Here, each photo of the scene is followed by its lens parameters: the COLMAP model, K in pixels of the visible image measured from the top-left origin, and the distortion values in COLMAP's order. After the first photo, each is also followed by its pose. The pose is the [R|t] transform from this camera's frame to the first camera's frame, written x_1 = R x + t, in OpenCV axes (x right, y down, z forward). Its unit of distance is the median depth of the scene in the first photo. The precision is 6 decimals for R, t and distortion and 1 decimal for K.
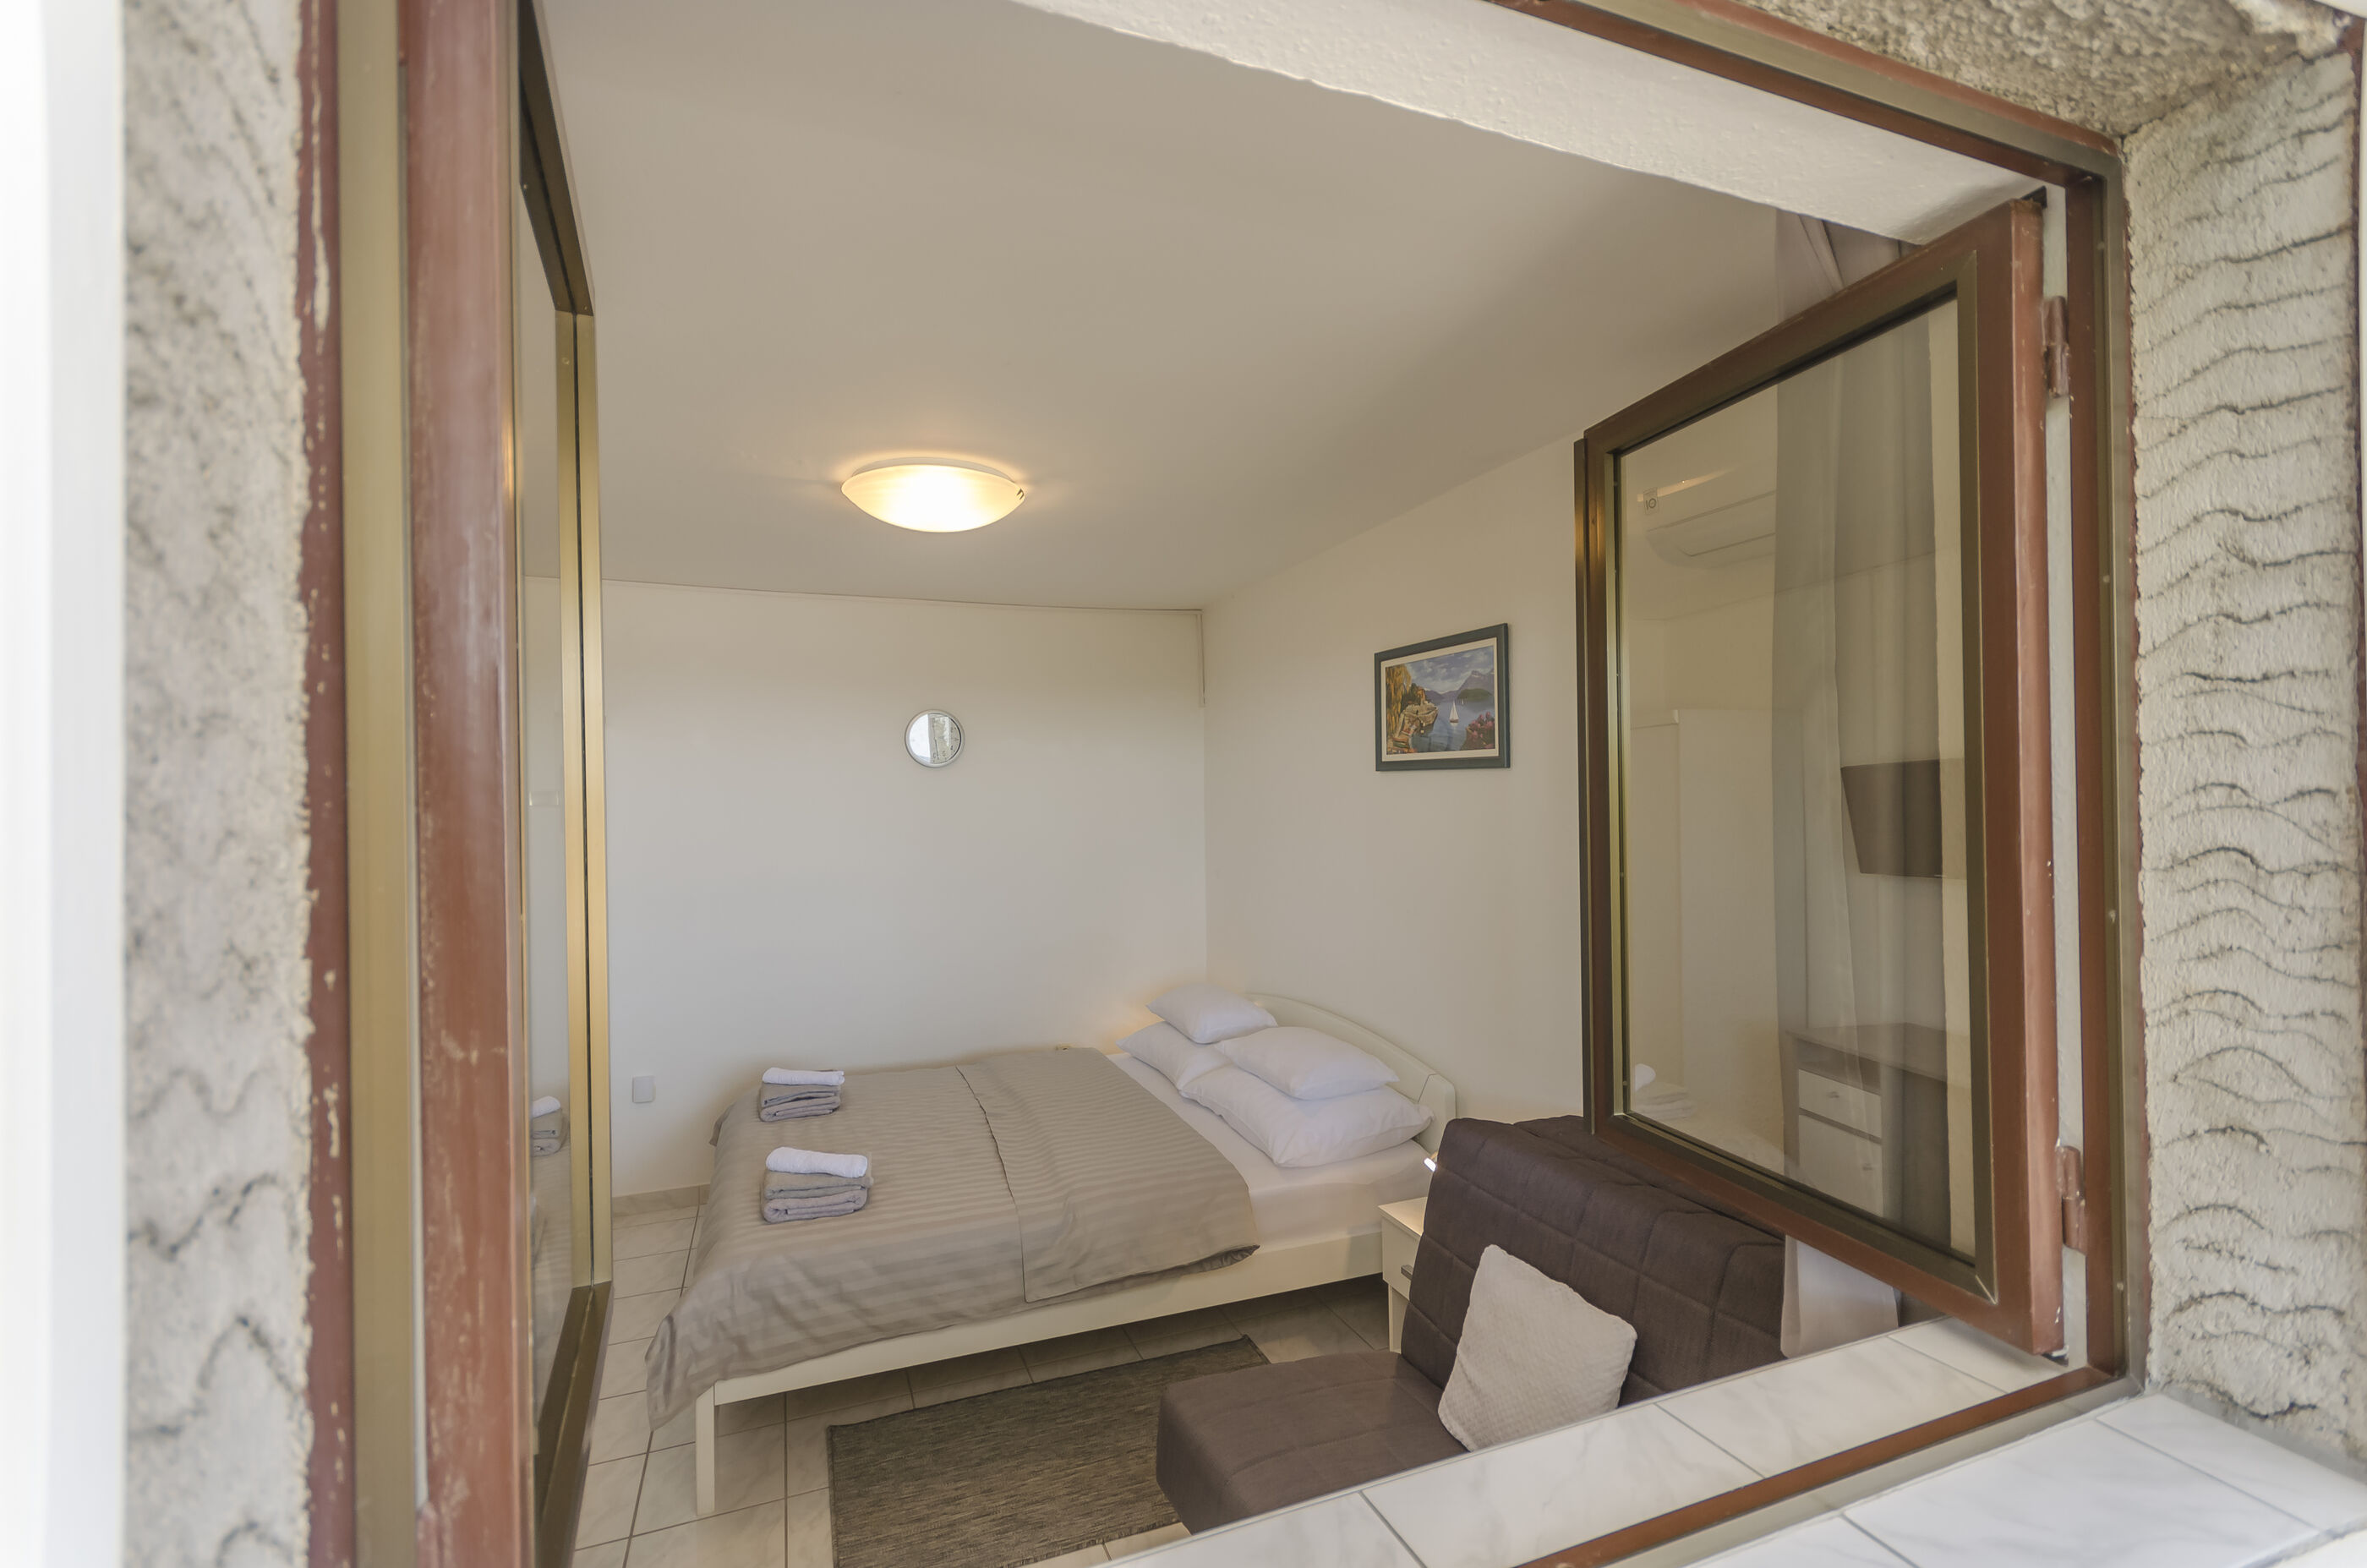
lens RADIAL K [[1033.3, 0, 1190.7], [0, 1033.3, 790.5], [0, 0, 1]] dist [0.009742, -0.001180]
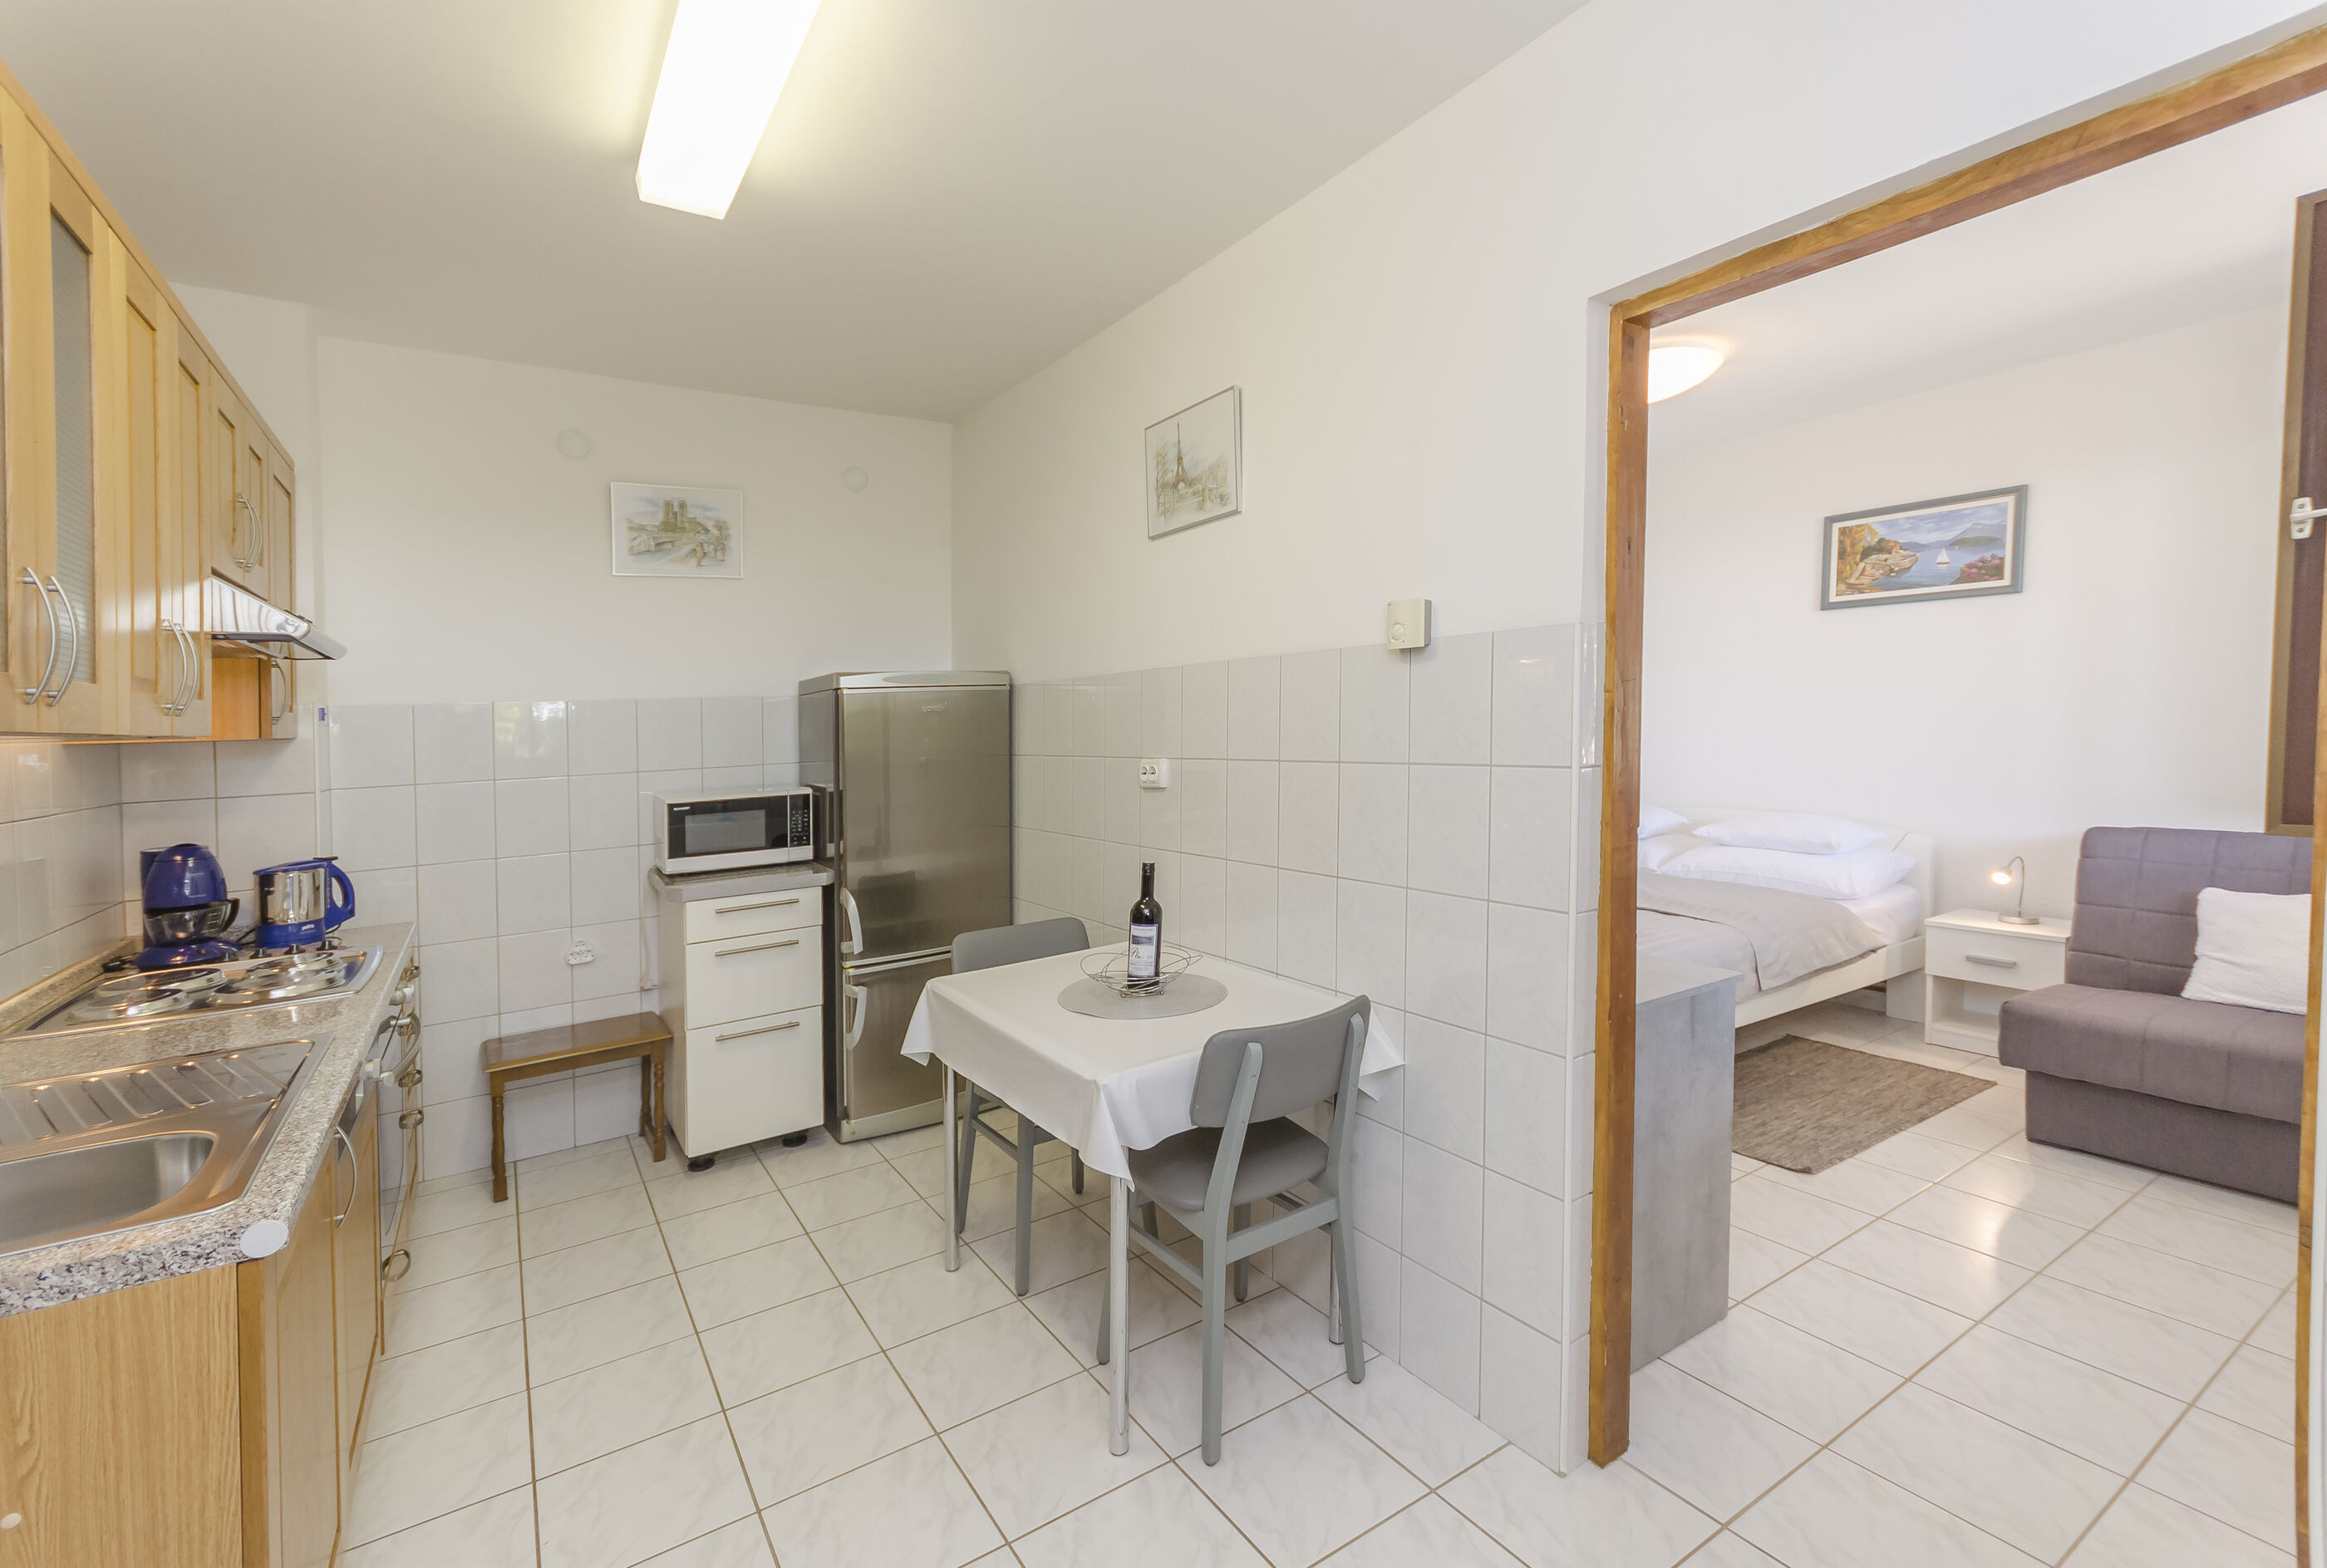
lens RADIAL K [[972.5, 0, 1159.0], [0, 972.5, 791.1], [0, 0, 1]] dist [0.008005, -0.000781]
pose [[0.983600, -0.033959, 0.177138, -0.921725], [0.020309, 0.996722, 0.078312, 0.100827], [-0.179217, -0.073430, 0.981065, -0.064317]]
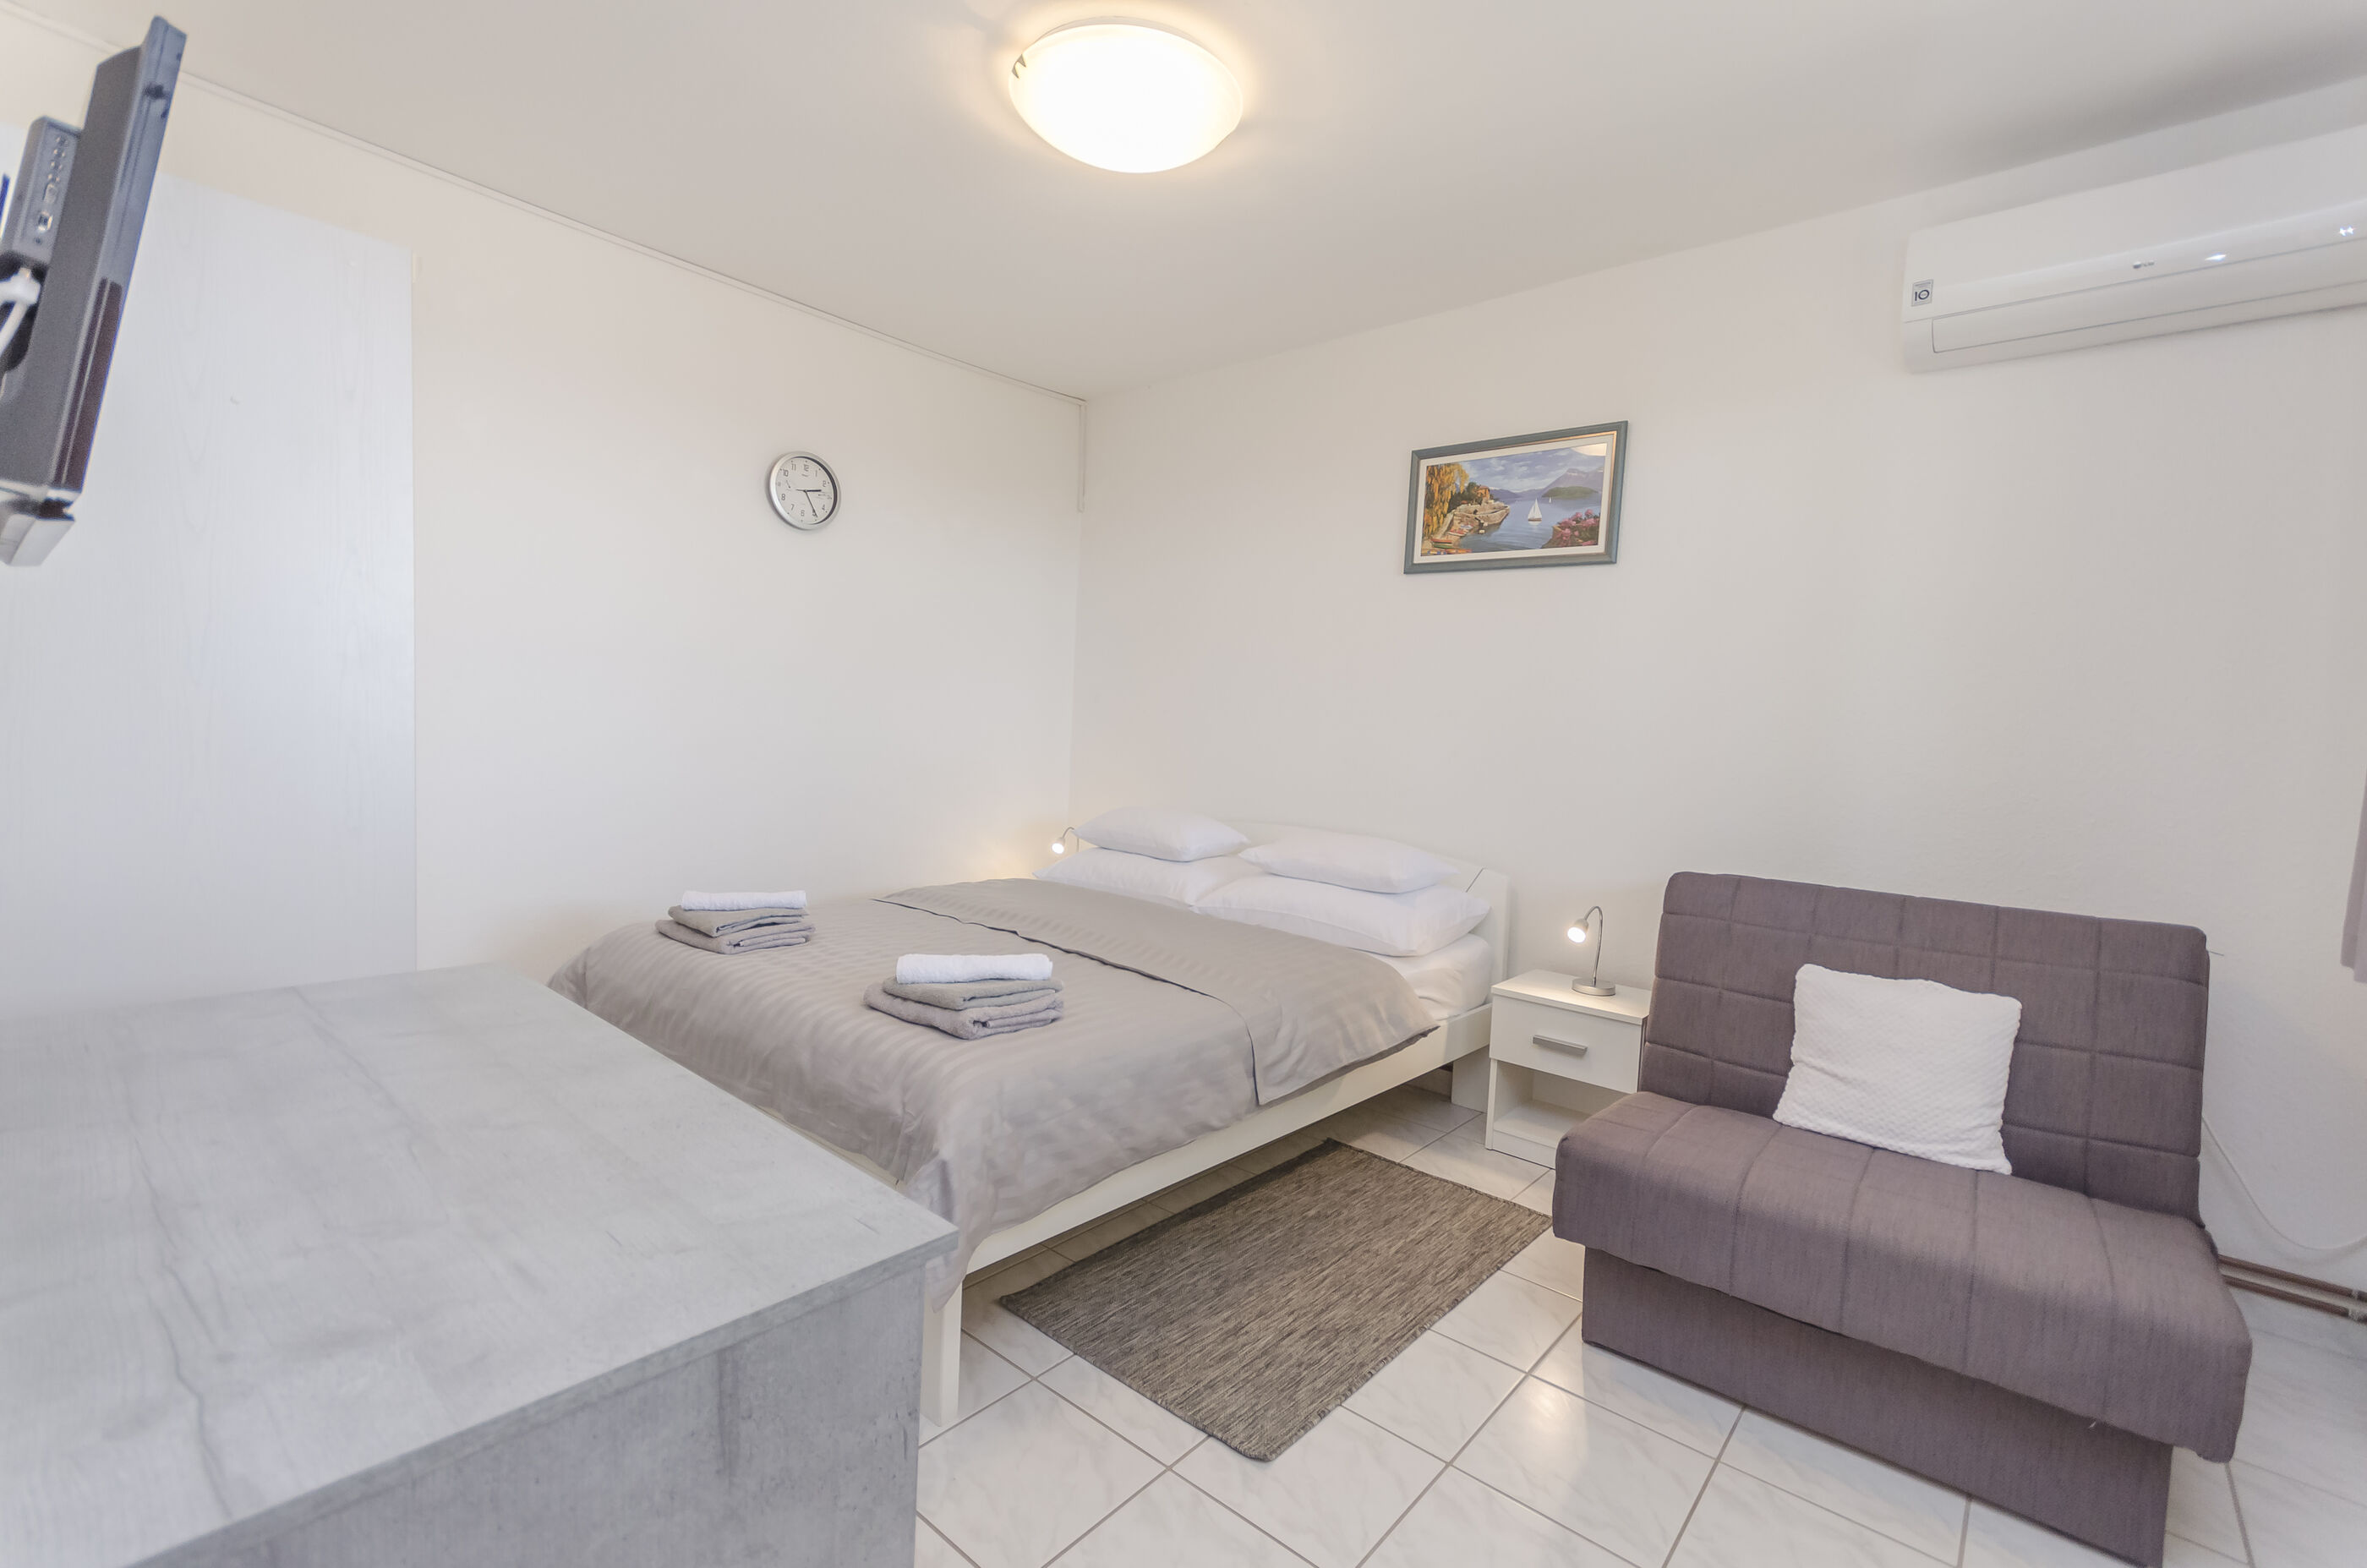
lens RADIAL K [[1033.3, 0, 1158.2], [0, 1033.3, 775.4], [0, 0, 1]] dist [0.009742, -0.001180]
pose [[0.884873, 0.032734, 0.464682, -0.515461], [-0.063129, 0.996752, 0.049998, 0.149566], [-0.461536, -0.073577, 0.884065, 0.242809]]
